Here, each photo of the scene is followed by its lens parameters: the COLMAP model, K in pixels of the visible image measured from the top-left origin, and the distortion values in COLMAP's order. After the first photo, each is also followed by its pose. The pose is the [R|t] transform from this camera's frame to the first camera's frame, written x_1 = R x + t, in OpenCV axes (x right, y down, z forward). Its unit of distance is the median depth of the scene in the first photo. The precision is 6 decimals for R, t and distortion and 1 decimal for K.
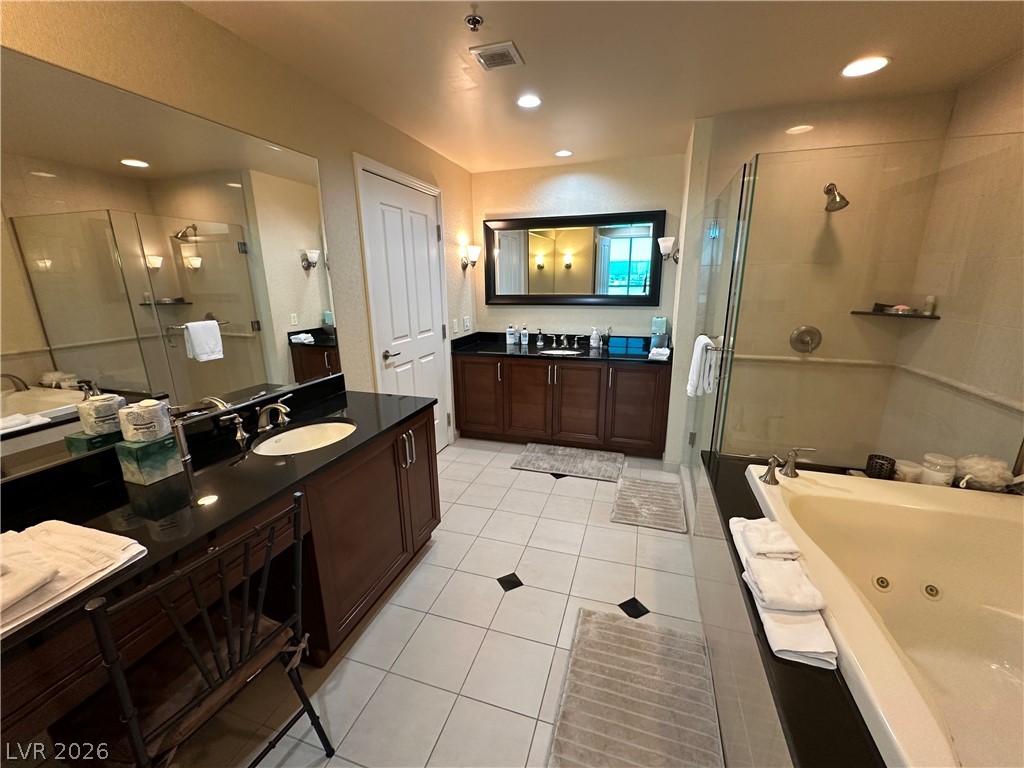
lens RADIAL K [[411.7, 0, 512.0], [0, 411.7, 384.0], [0, 0, 1]] dist [0.000869, 0.000230]
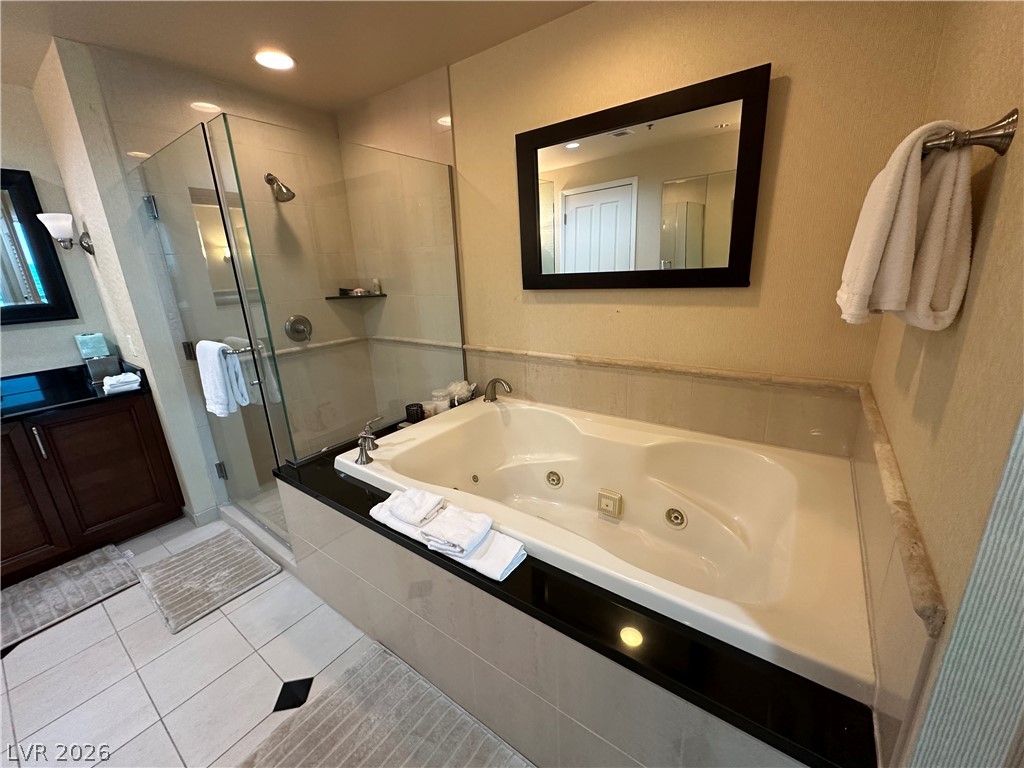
lens RADIAL K [[411.7, 0, 512.0], [0, 411.7, 384.0], [0, 0, 1]] dist [0.000869, 0.000230]
pose [[0.309876, -0.268857, 0.911972, -0.106440], [0.277407, 0.943017, 0.183750, -0.023483], [-0.909408, 0.196048, 0.366801, 0.206884]]
